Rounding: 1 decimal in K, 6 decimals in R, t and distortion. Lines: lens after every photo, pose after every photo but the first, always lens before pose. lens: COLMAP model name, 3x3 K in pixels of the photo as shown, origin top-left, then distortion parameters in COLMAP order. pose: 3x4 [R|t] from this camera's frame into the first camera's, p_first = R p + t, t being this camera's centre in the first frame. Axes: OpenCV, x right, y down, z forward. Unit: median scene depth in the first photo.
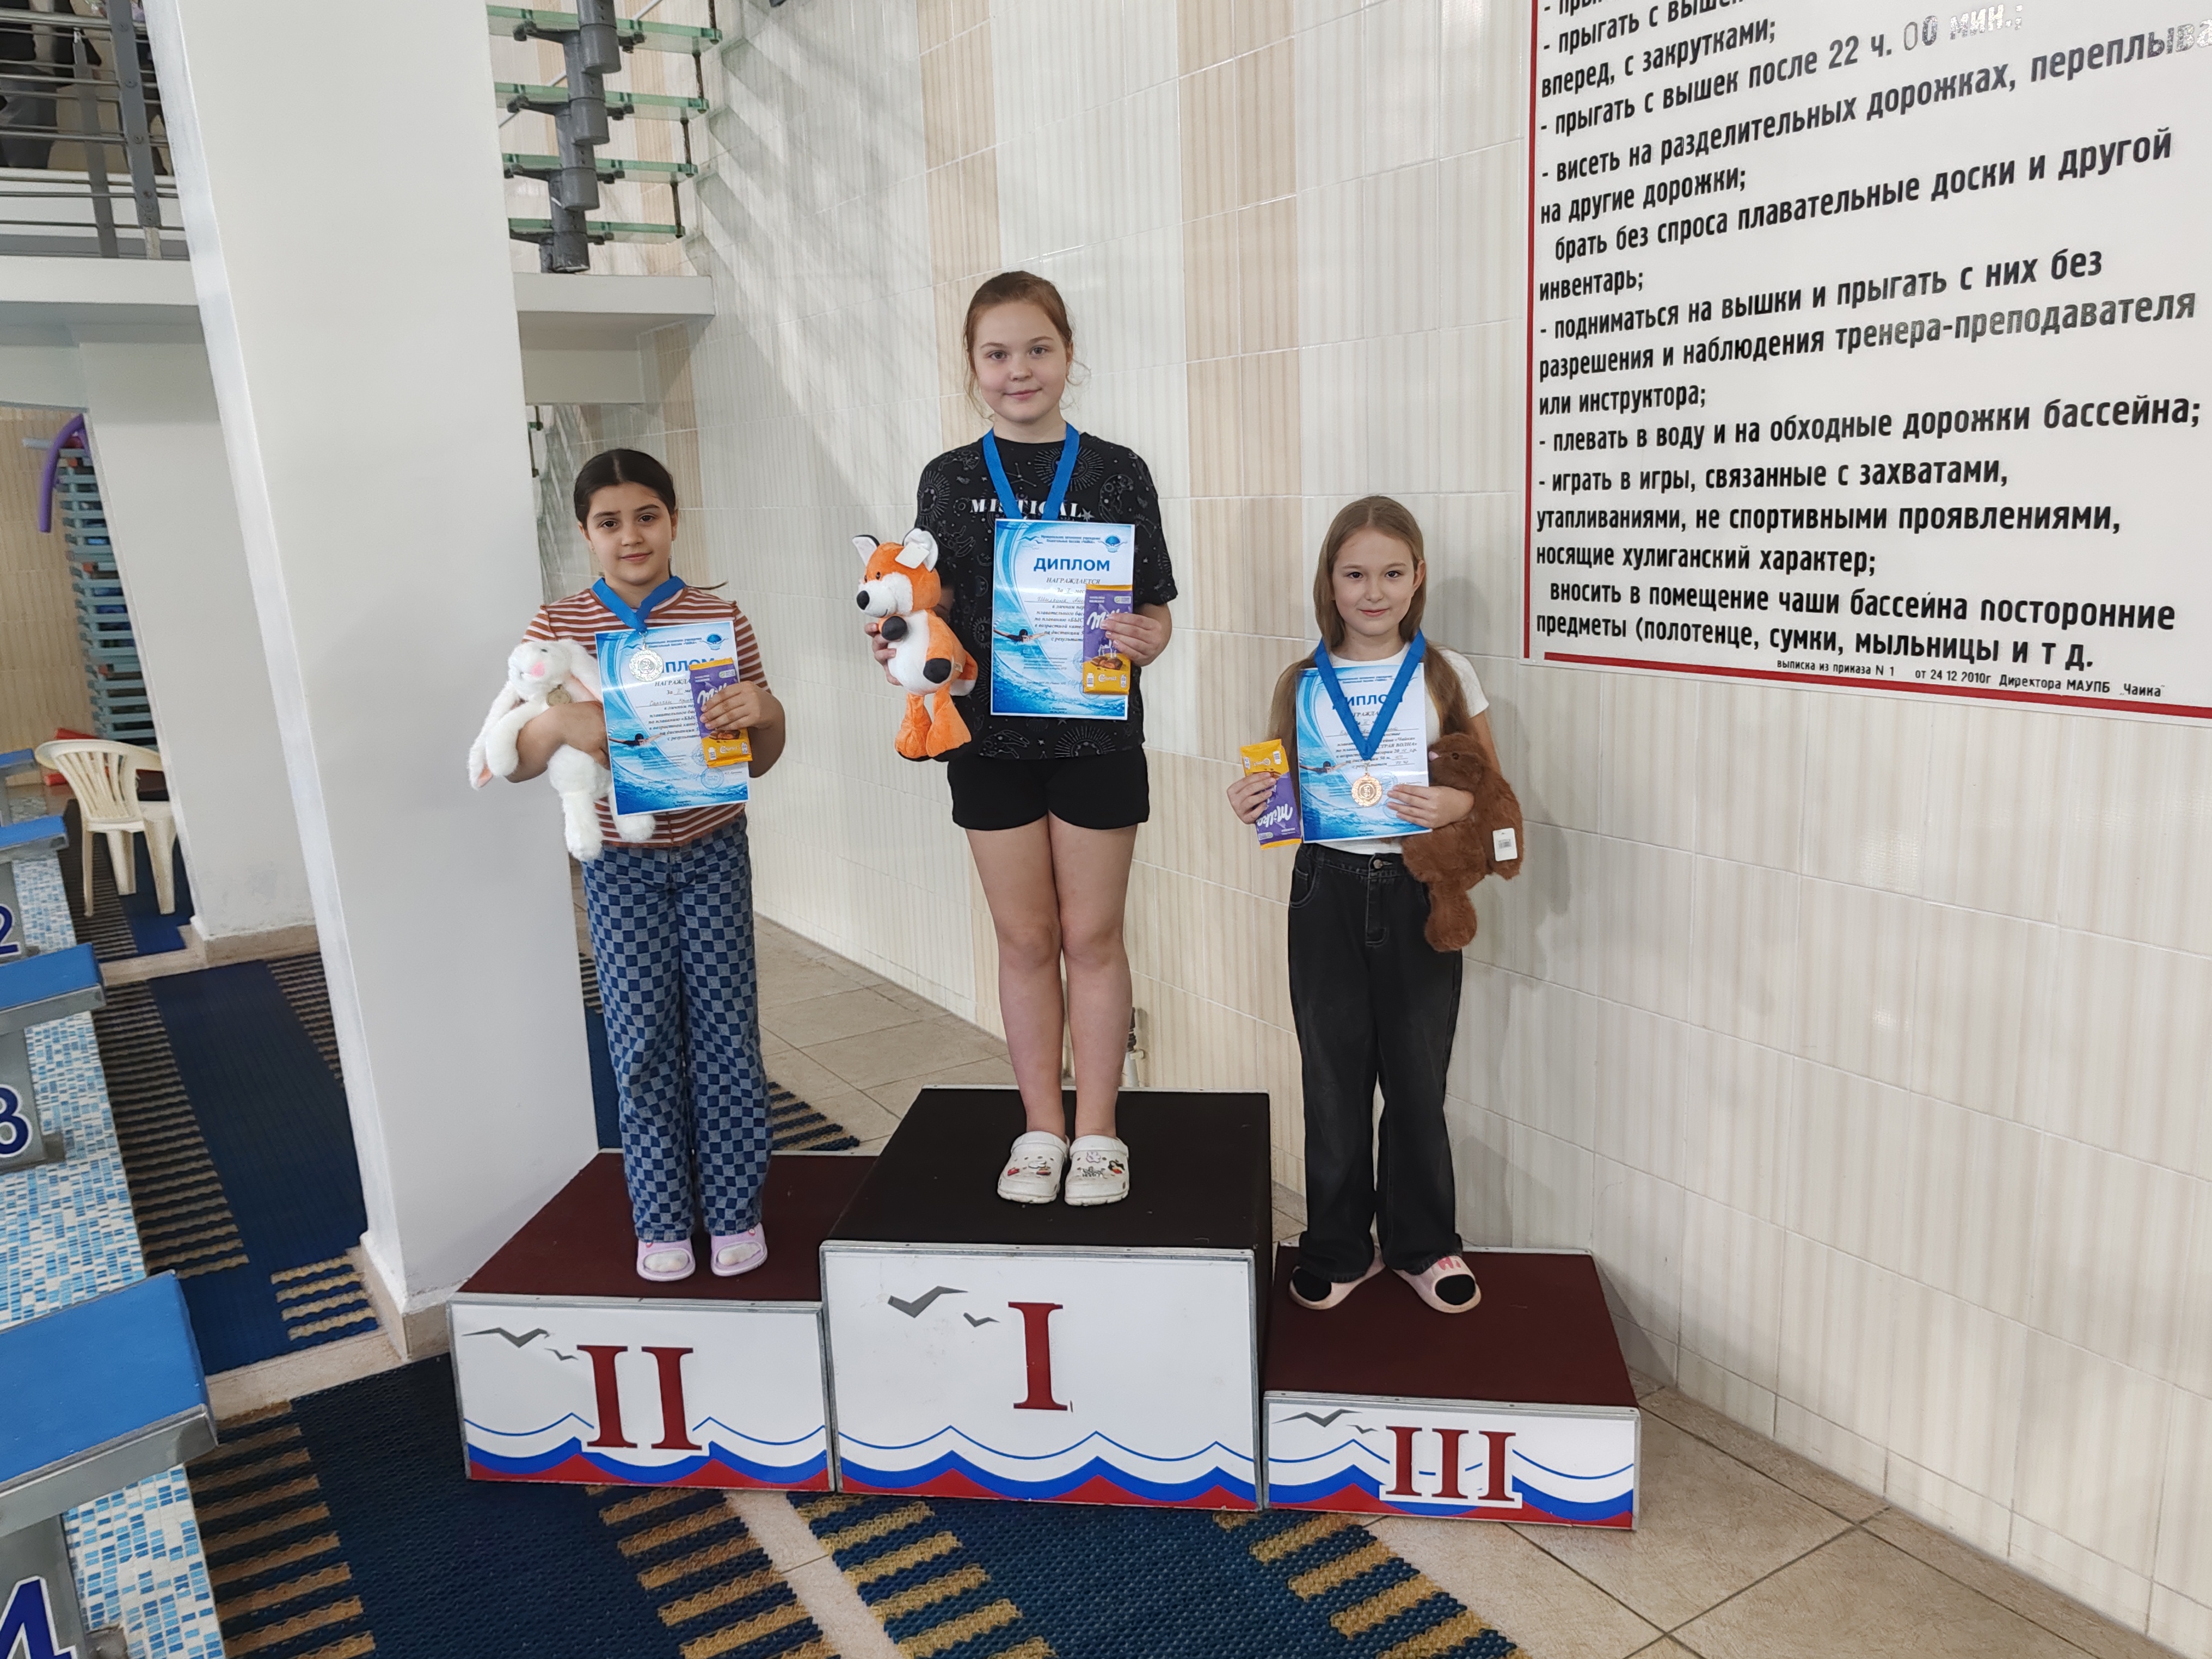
lens RADIAL K [[1698.7, 0, 1098.6], [0, 1698.7, 836.3], [0, 0, 1]] dist [0.039018, -0.034785]
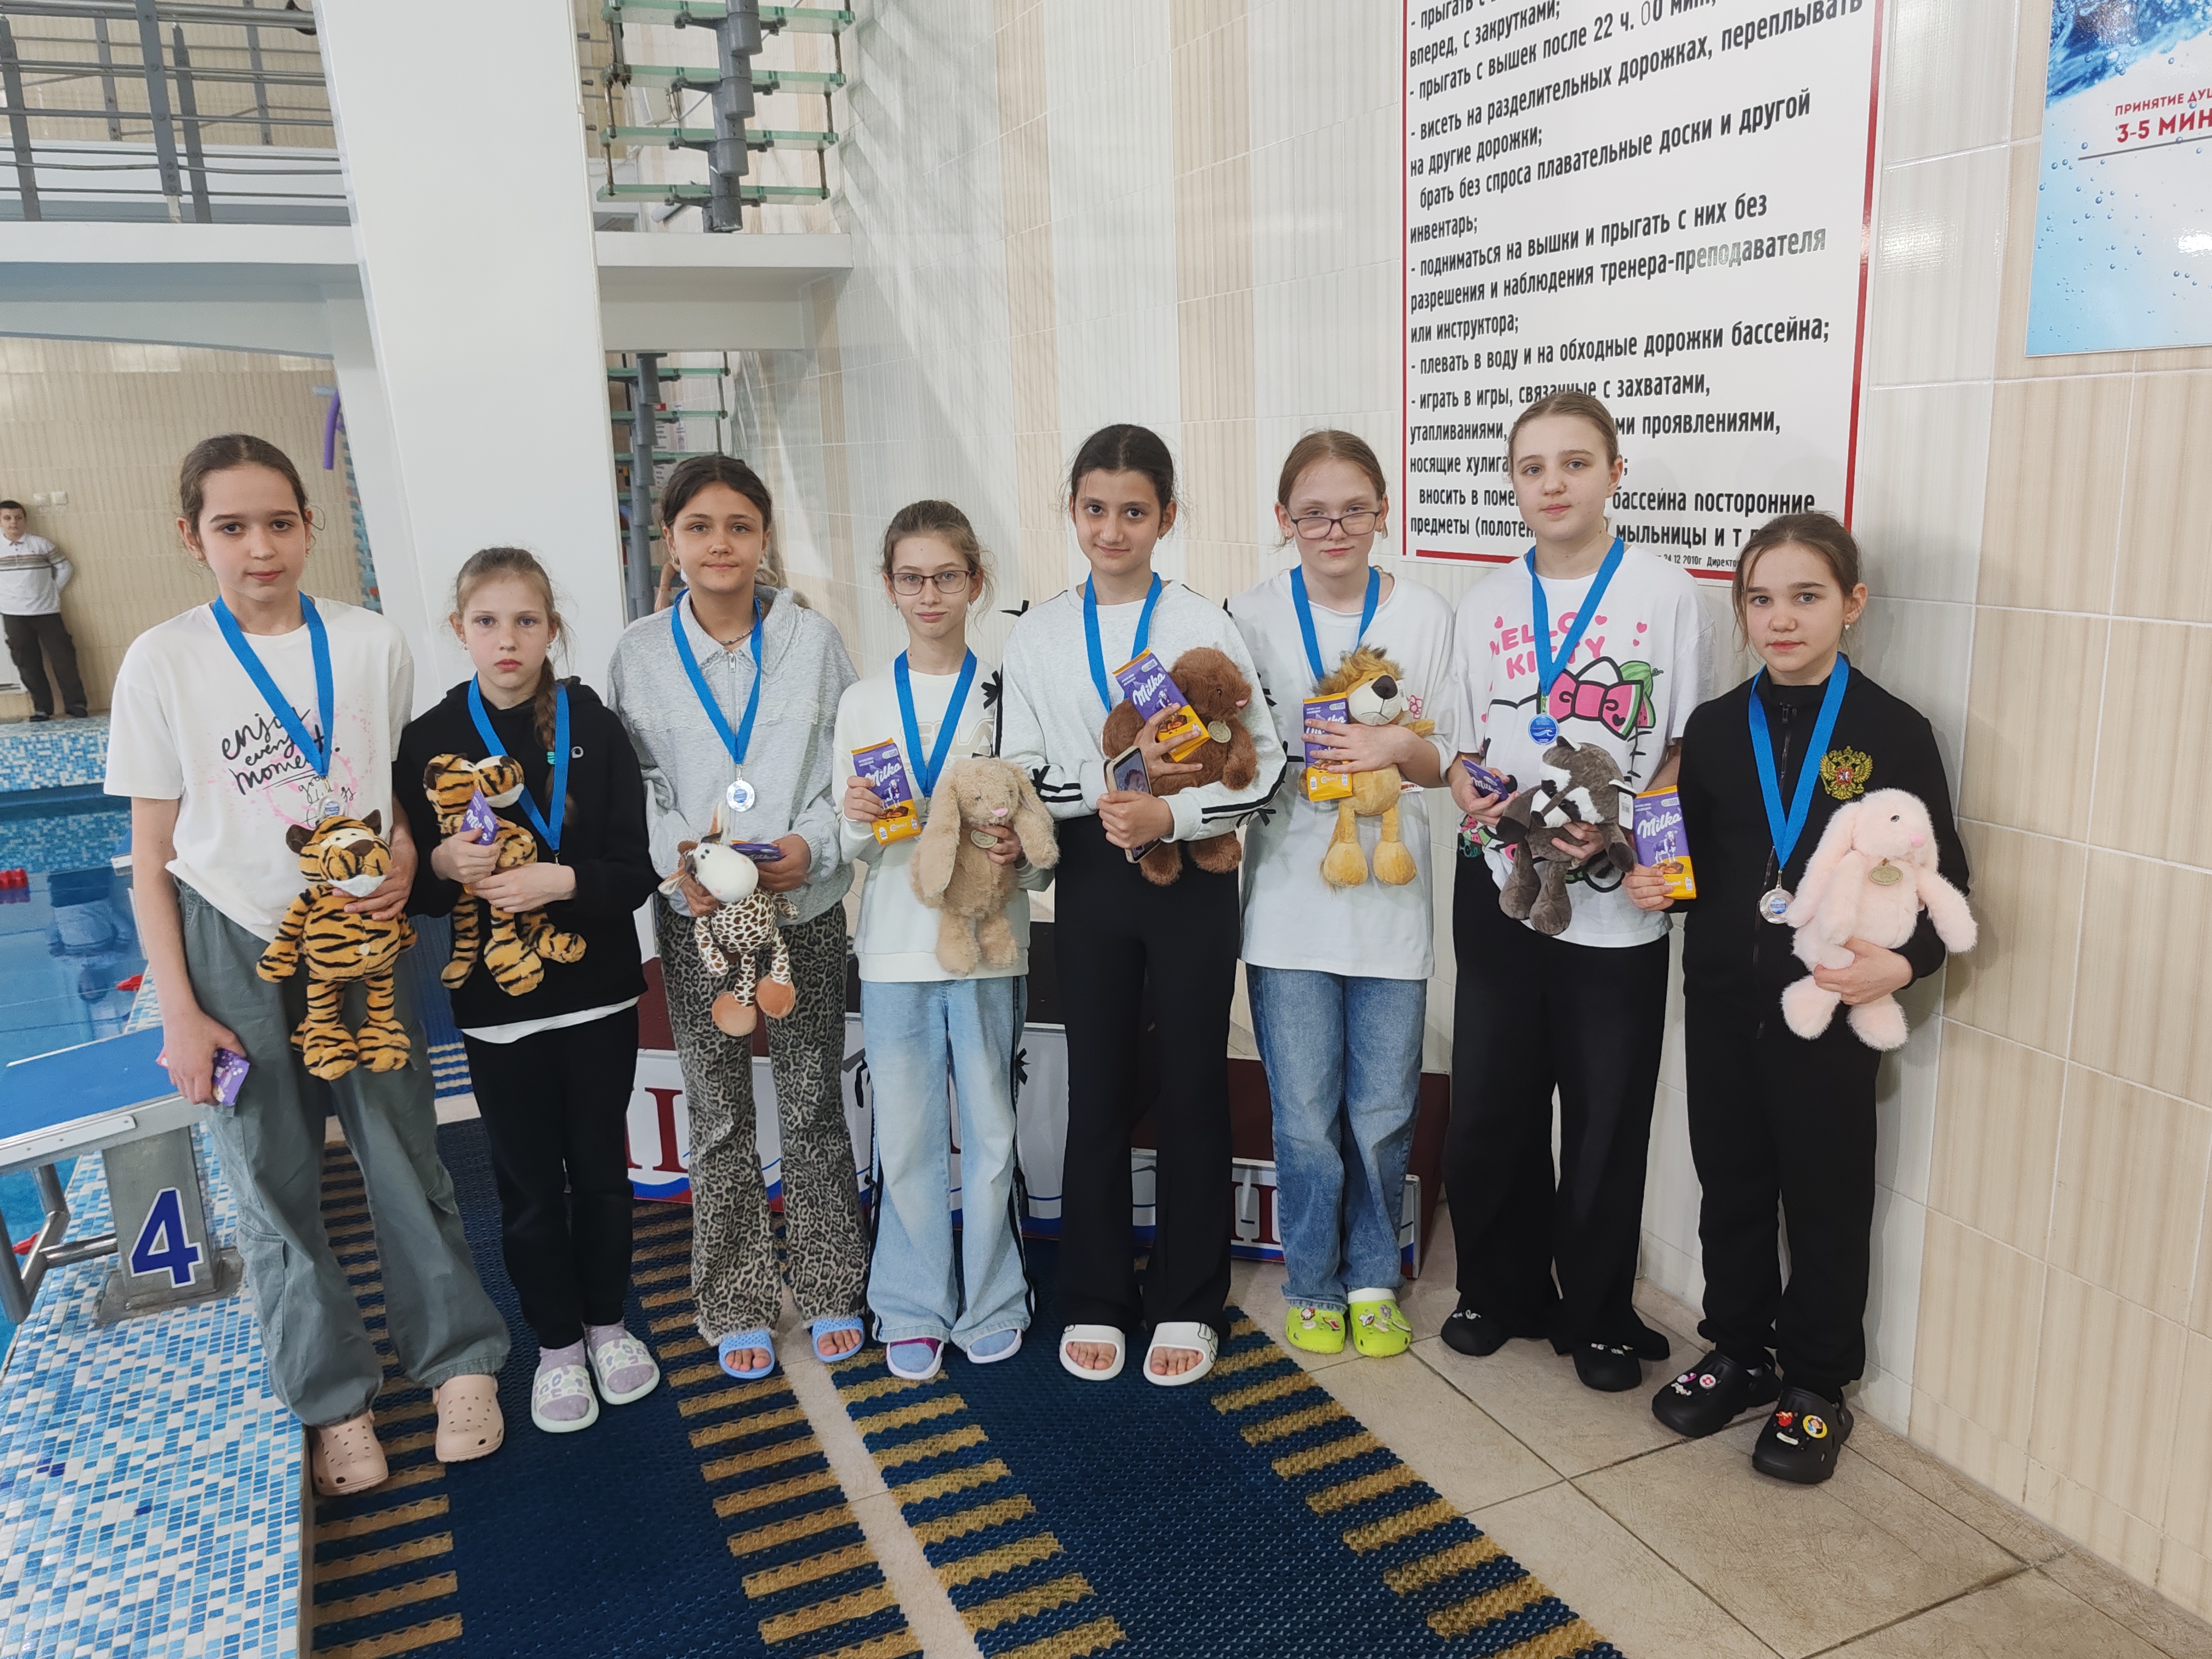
lens RADIAL K [[1705.7, 0, 1097.1], [0, 1705.7, 835.8], [0, 0, 1]] dist [0.018664, -0.003158]
pose [[0.988248, 0.036952, -0.148324, 0.255369], [-0.033374, 0.999090, 0.026539, 0.070575], [0.149169, -0.021277, 0.988583, -0.205564]]
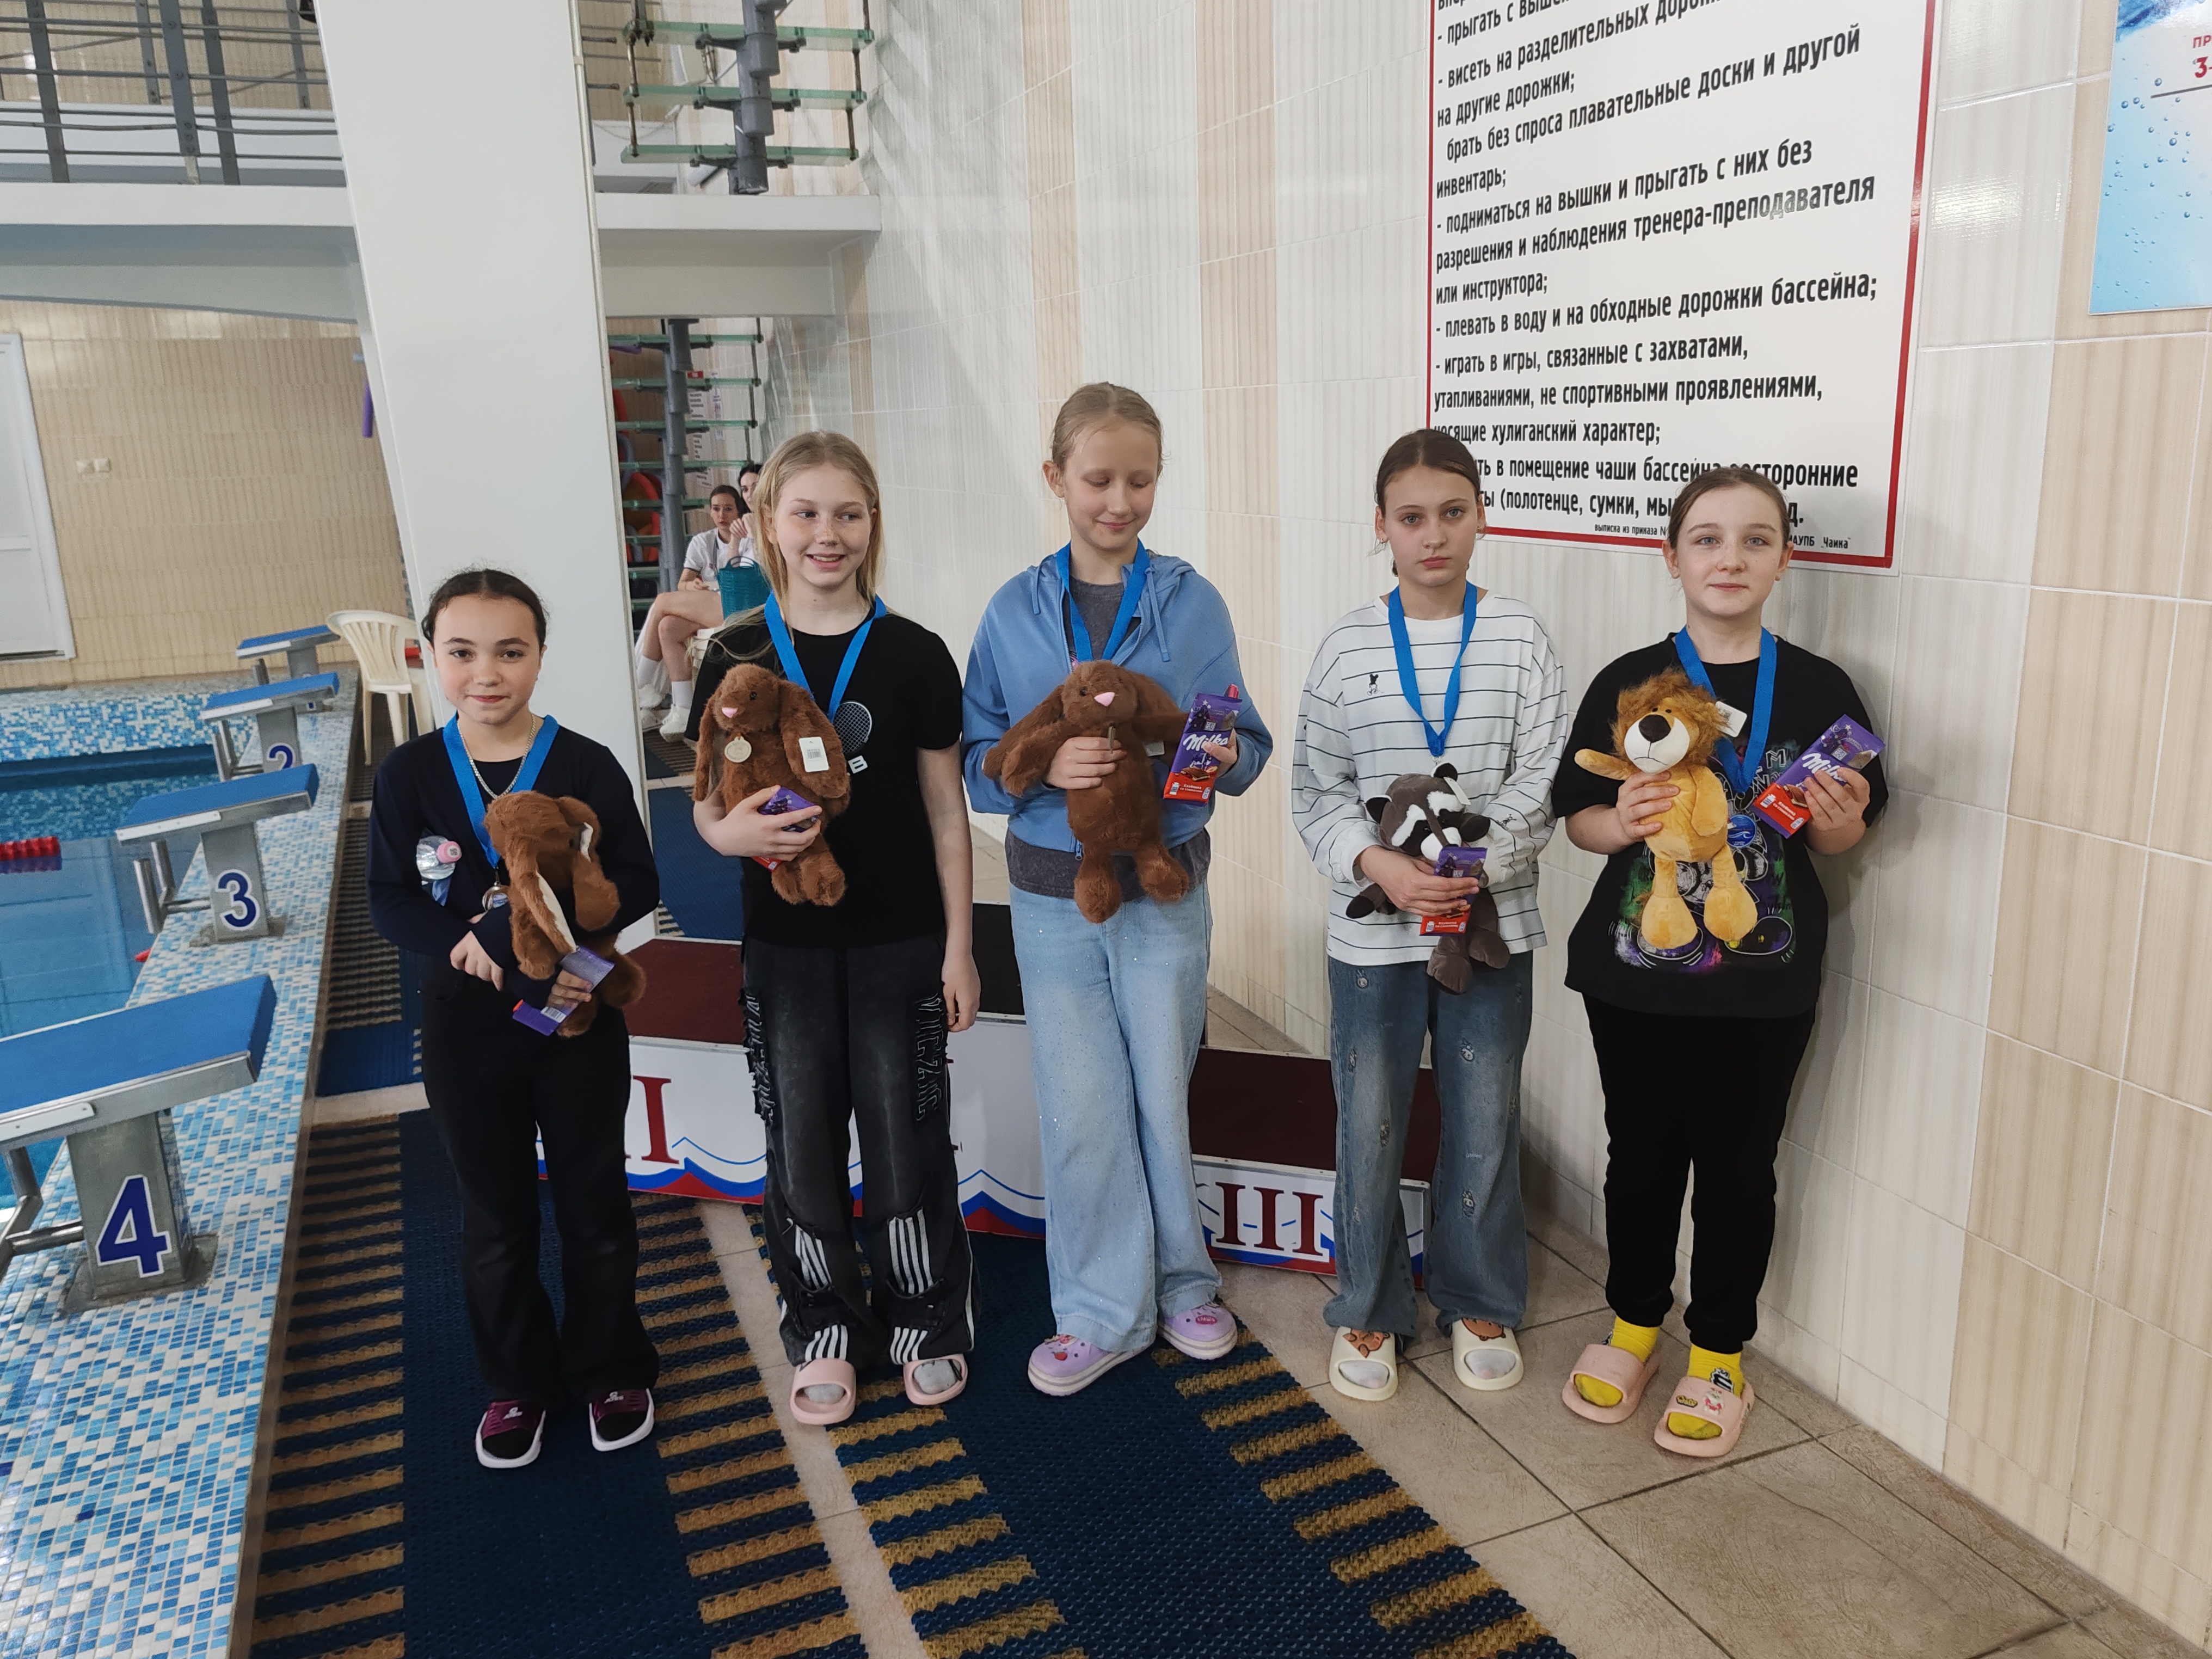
lens RADIAL K [[1704.8, 0, 1101.1], [0, 1704.8, 837.7], [0, 0, 1]] dist [0.025021, -0.015980]
pose [[0.983210, 0.049327, -0.175683, 0.282094], [-0.042116, 0.998119, 0.044547, 0.061898], [0.177550, -0.036400, 0.983438, -0.147592]]
